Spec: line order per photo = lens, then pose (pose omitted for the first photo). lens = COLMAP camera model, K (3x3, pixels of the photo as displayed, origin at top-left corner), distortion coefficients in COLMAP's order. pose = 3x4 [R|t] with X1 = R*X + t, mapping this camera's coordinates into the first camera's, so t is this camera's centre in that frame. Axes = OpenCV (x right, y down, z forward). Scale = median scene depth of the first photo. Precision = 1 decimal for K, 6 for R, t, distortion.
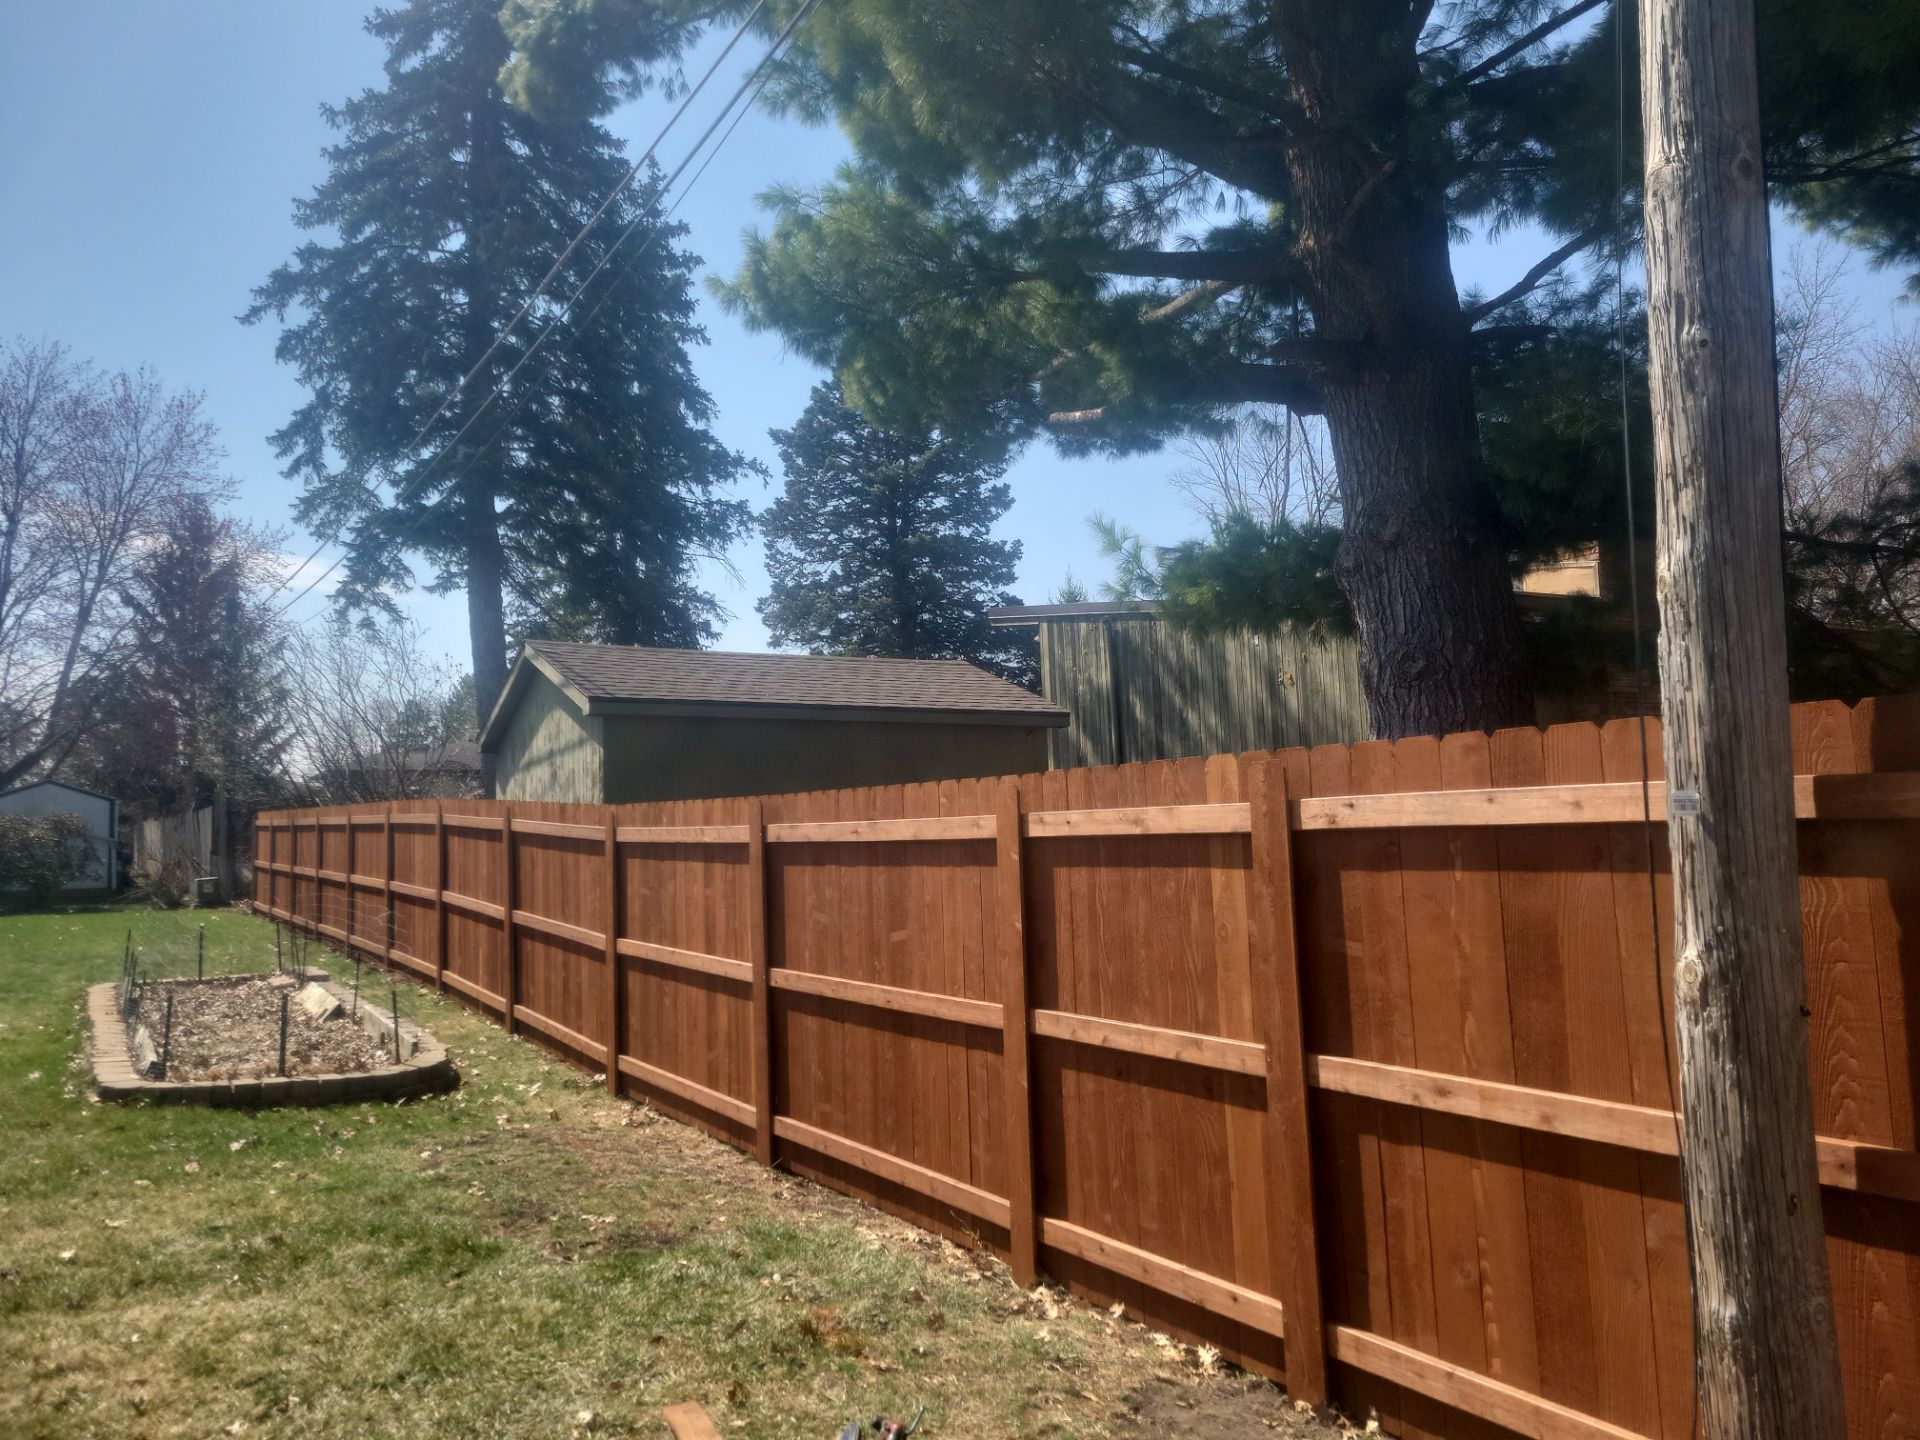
lens RADIAL K [[1406.1, 0, 990.1], [0, 1406.1, 740.6], [0, 0, 1]] dist [0.052993, -0.034110]
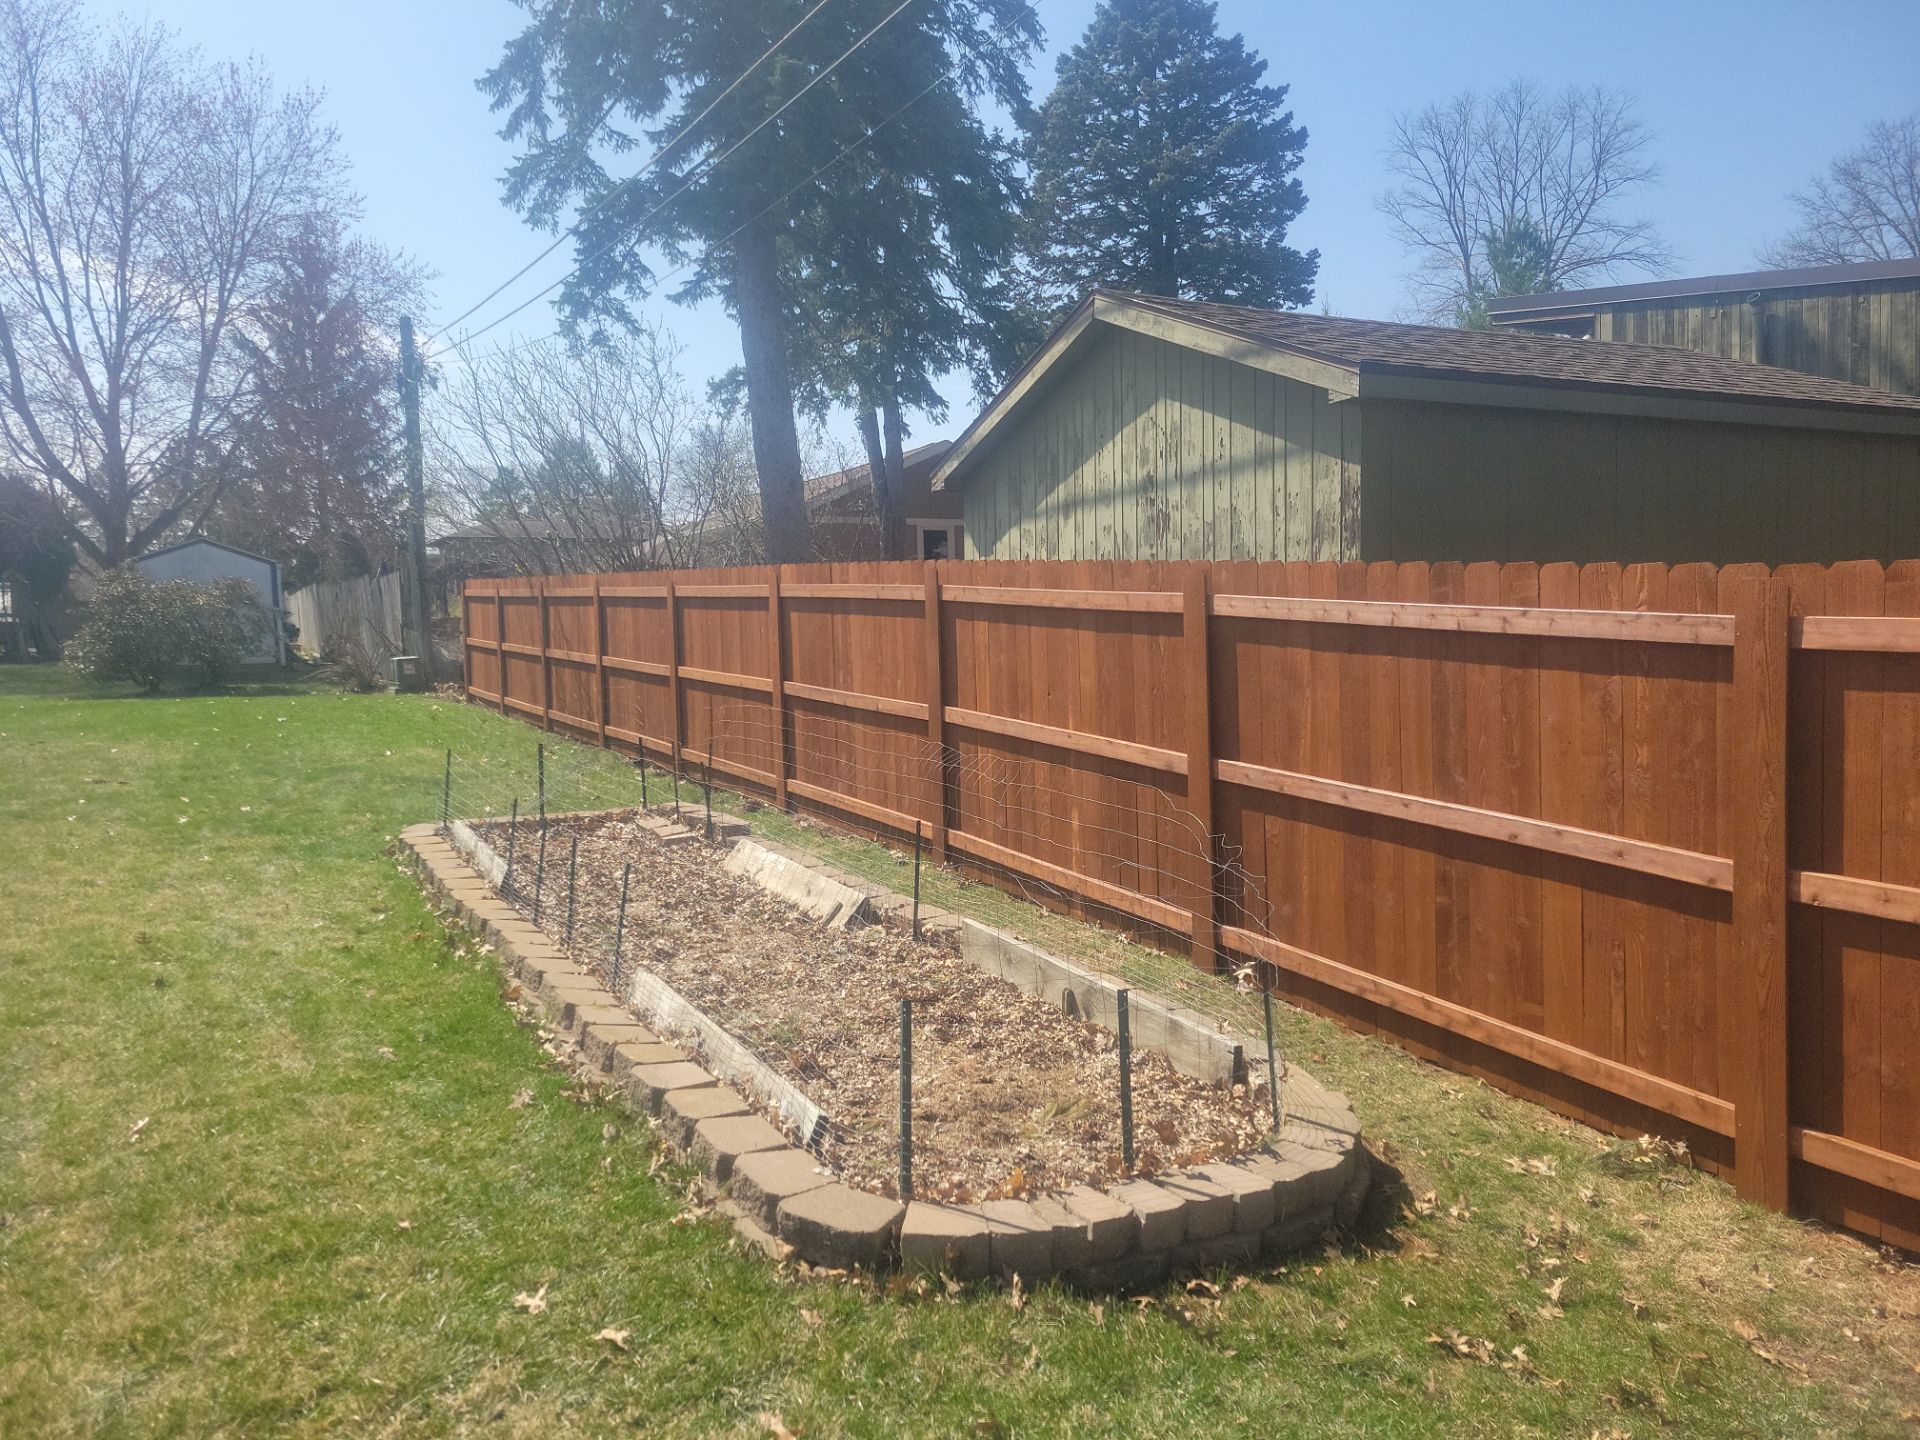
lens RADIAL K [[1406.1, 0, 953.0], [0, 1406.1, 720.9], [0, 0, 1]] dist [0.052993, -0.034110]
pose [[0.997763, 0.015152, -0.065109, -0.592597], [-0.005603, 0.989500, 0.144426, 0.038553], [0.066614, -0.143738, 0.987371, 0.658303]]
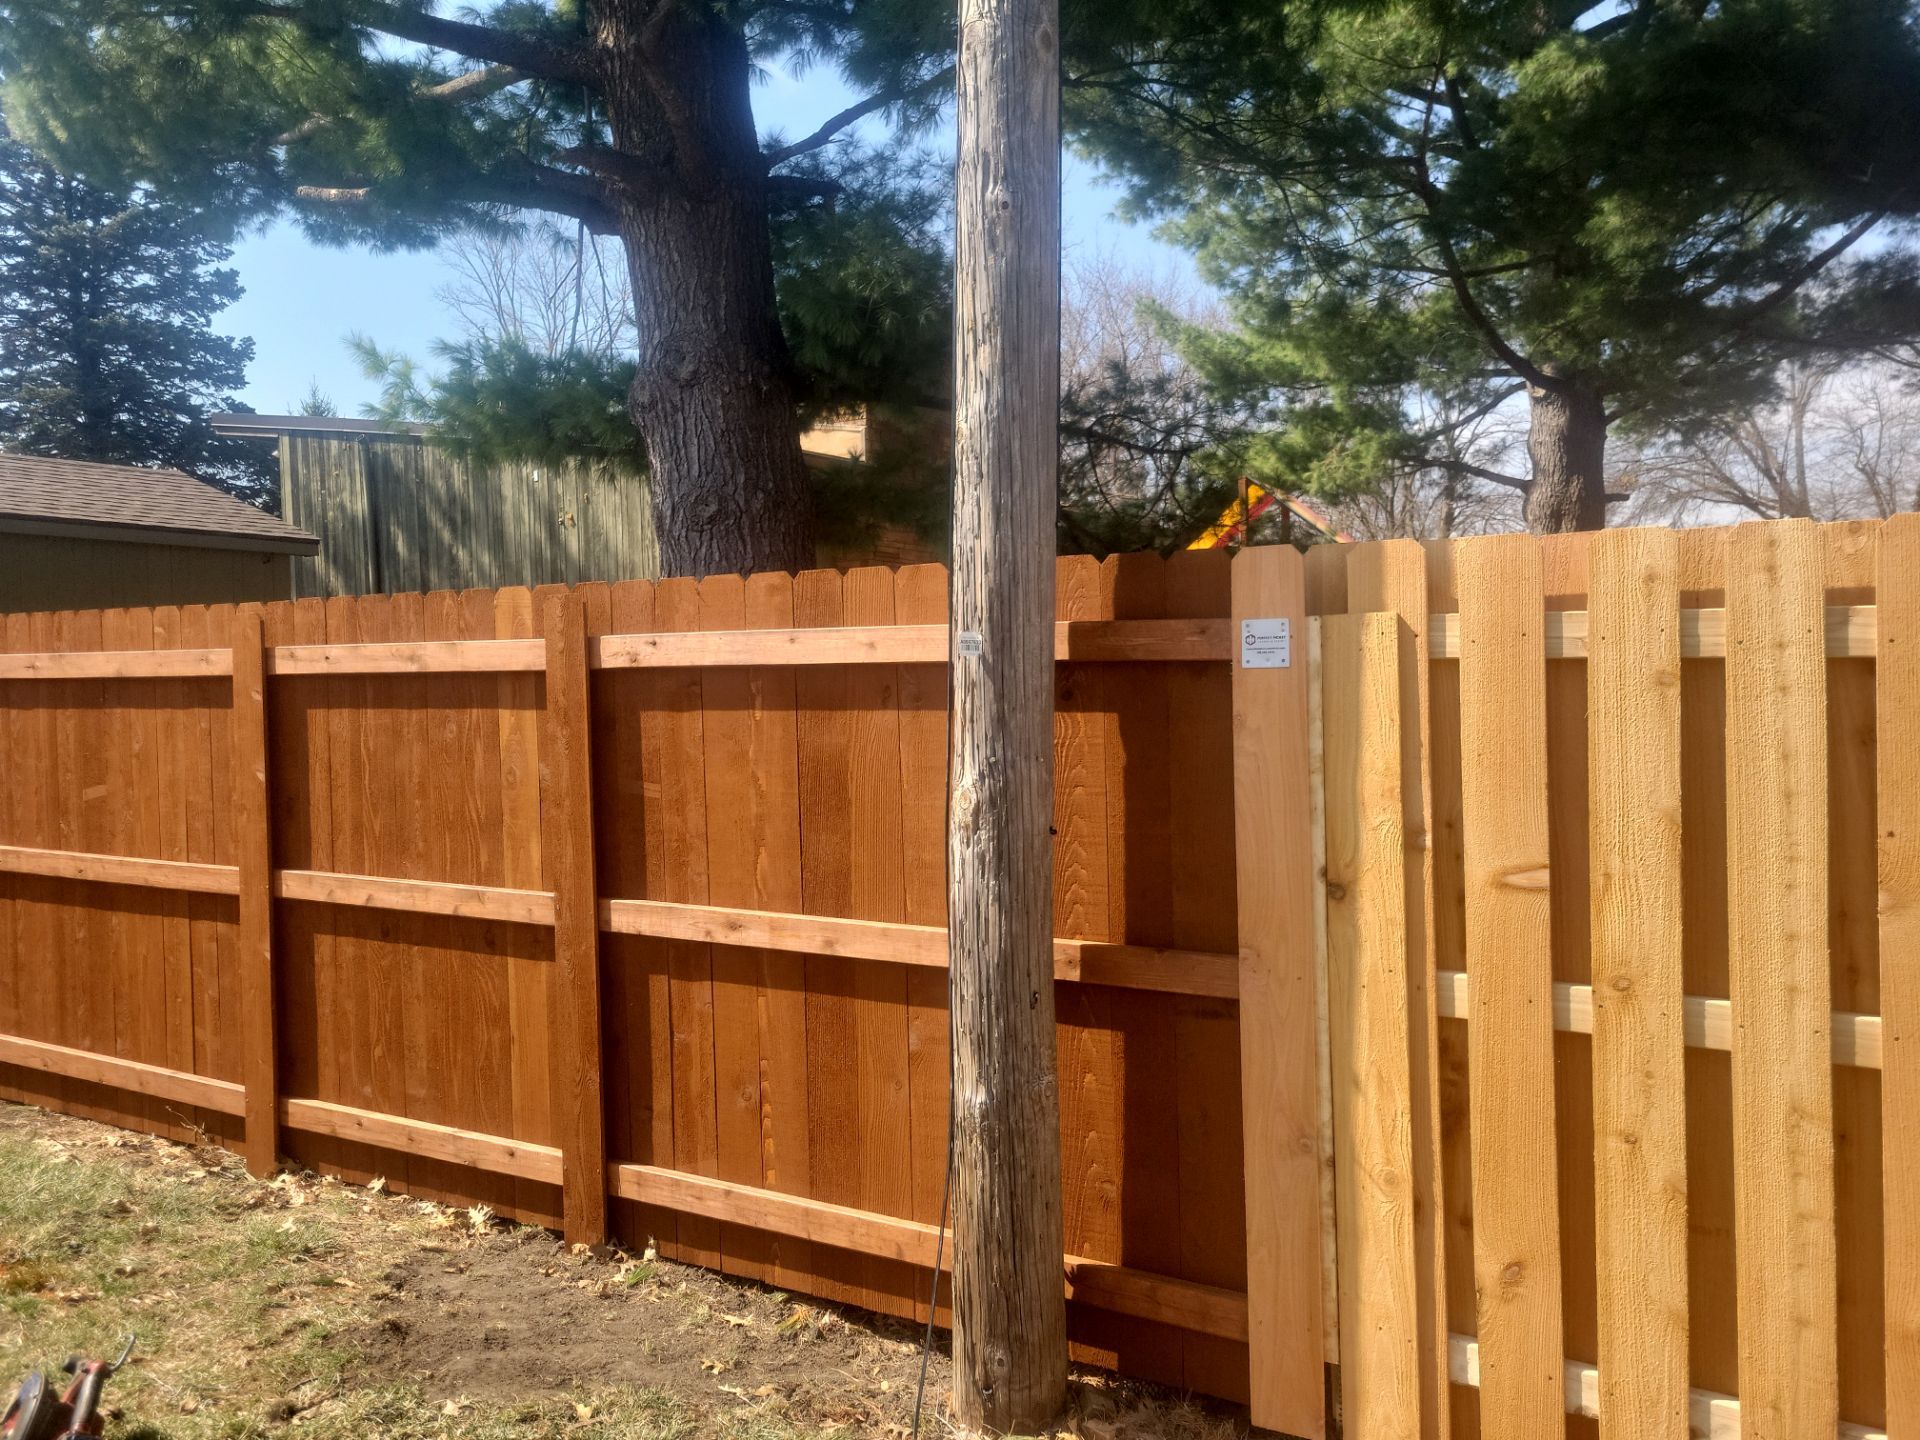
lens RADIAL K [[1406.1, 0, 960.8], [0, 1406.1, 706.9], [0, 0, 1]] dist [0.052993, -0.034110]
pose [[0.884753, 0.001396, 0.466057, -0.005144], [-0.040509, 0.996441, 0.073918, 0.005132], [-0.464296, -0.084279, 0.881661, 0.023987]]
